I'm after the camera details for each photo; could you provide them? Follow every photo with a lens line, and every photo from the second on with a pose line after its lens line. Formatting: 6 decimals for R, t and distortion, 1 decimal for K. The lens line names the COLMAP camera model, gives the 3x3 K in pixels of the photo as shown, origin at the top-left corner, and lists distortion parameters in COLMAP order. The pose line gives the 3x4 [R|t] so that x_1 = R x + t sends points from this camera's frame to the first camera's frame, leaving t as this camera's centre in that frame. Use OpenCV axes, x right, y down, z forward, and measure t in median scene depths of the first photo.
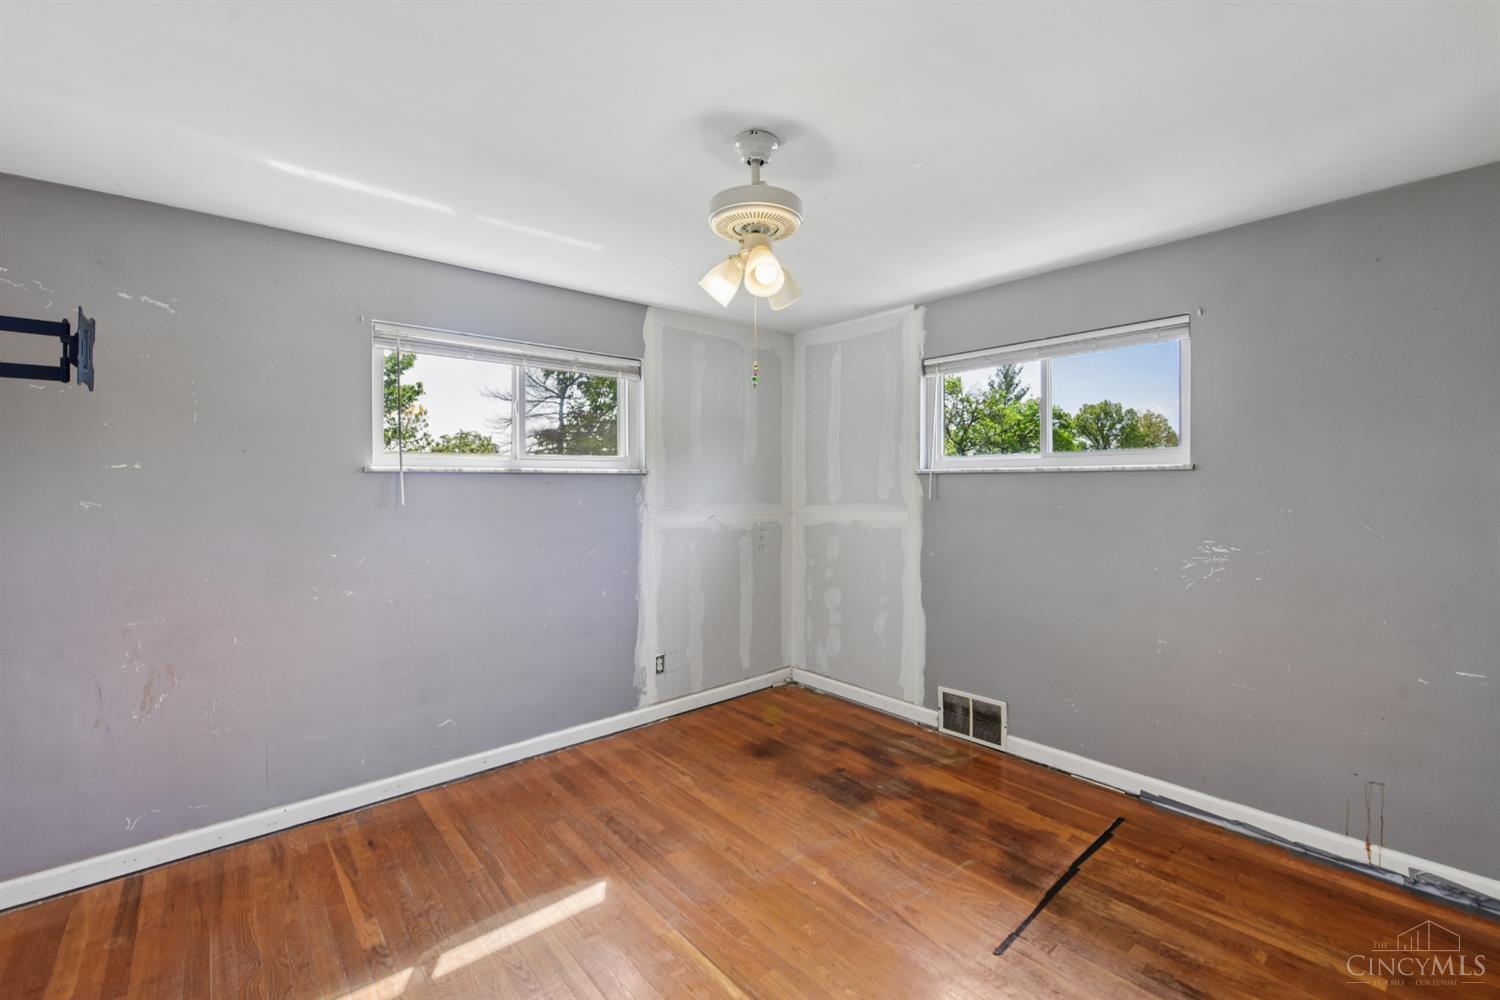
lens RADIAL K [[641.6, 0, 750.6], [0, 641.6, 505.3], [0, 0, 1]] dist [-0.000937, -0.000824]
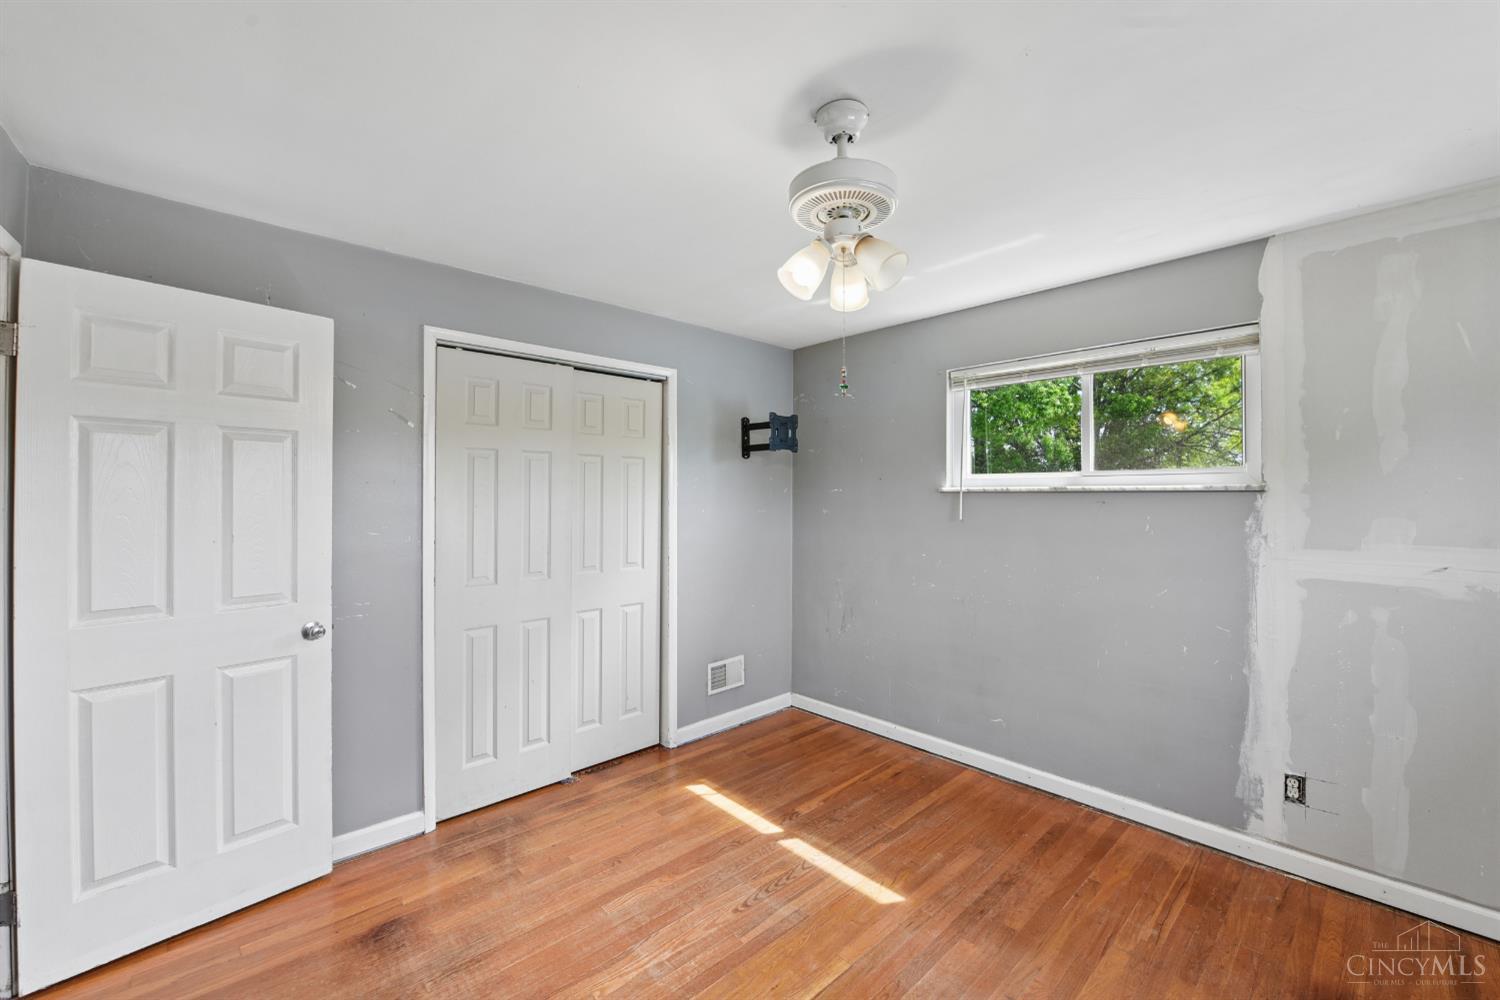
lens RADIAL K [[606.4, 0, 750.0], [0, 606.4, 500.0], [0, 0, 1]] dist [-0.011668, -0.000352]
pose [[0.034760, 0.019013, -0.999215, 0.518918], [-0.025184, 0.999518, 0.018143, -0.043494], [0.999078, 0.024533, 0.035222, 0.520669]]
